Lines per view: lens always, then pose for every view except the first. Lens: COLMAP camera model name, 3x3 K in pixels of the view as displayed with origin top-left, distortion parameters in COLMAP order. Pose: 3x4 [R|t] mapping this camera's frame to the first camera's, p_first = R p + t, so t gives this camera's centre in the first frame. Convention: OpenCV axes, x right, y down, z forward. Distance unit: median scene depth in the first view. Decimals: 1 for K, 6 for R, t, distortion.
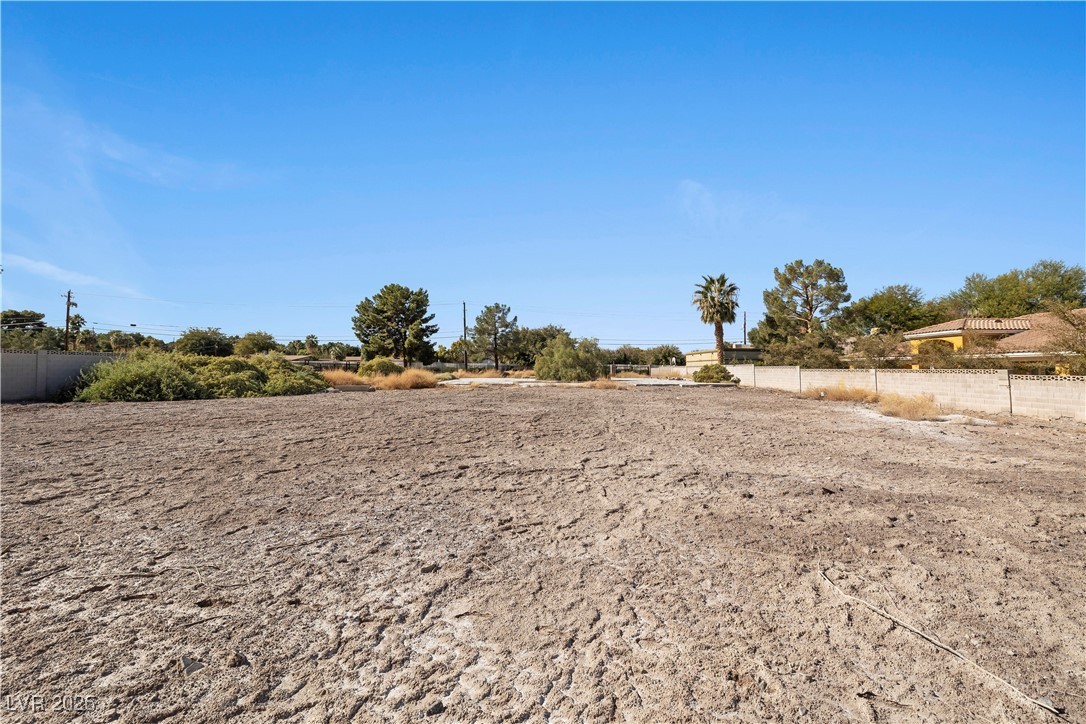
lens RADIAL K [[485.0, 0, 576.9], [0, 485.0, 360.8], [0, 0, 1]] dist [-0.001447, -0.000208]
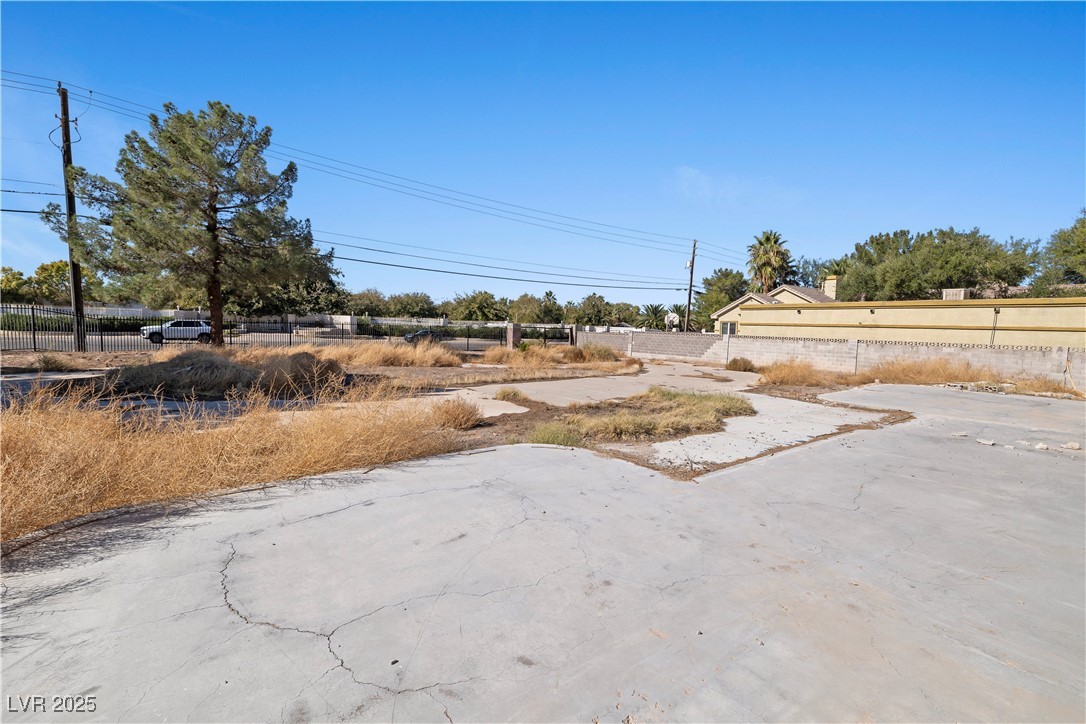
lens RADIAL K [[484.4, 0, 545.7], [0, 484.4, 324.9], [0, 0, 1]] dist [0.000633, -0.000043]
pose [[0.854023, 0.018314, 0.519912, -0.224090], [-0.032447, 0.999310, 0.018097, 0.001955], [-0.519222, -0.032325, 0.854028, 0.985743]]
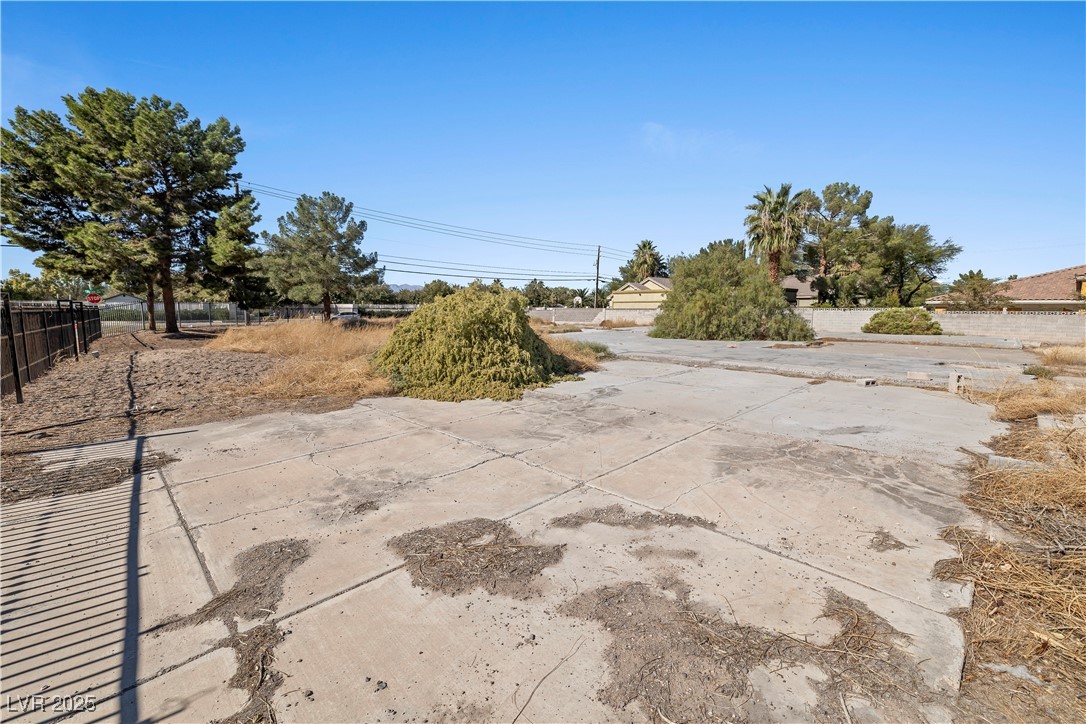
lens RADIAL K [[459.7, 0, 536.2], [0, 459.7, 340.0], [0, 0, 1]] dist [-0.000047, -0.000009]
pose [[0.800278, -0.047292, 0.597762, -0.448657], [-0.005306, 0.996288, 0.085924, 0.000917], [-0.599606, -0.071935, 0.797056, 0.664608]]
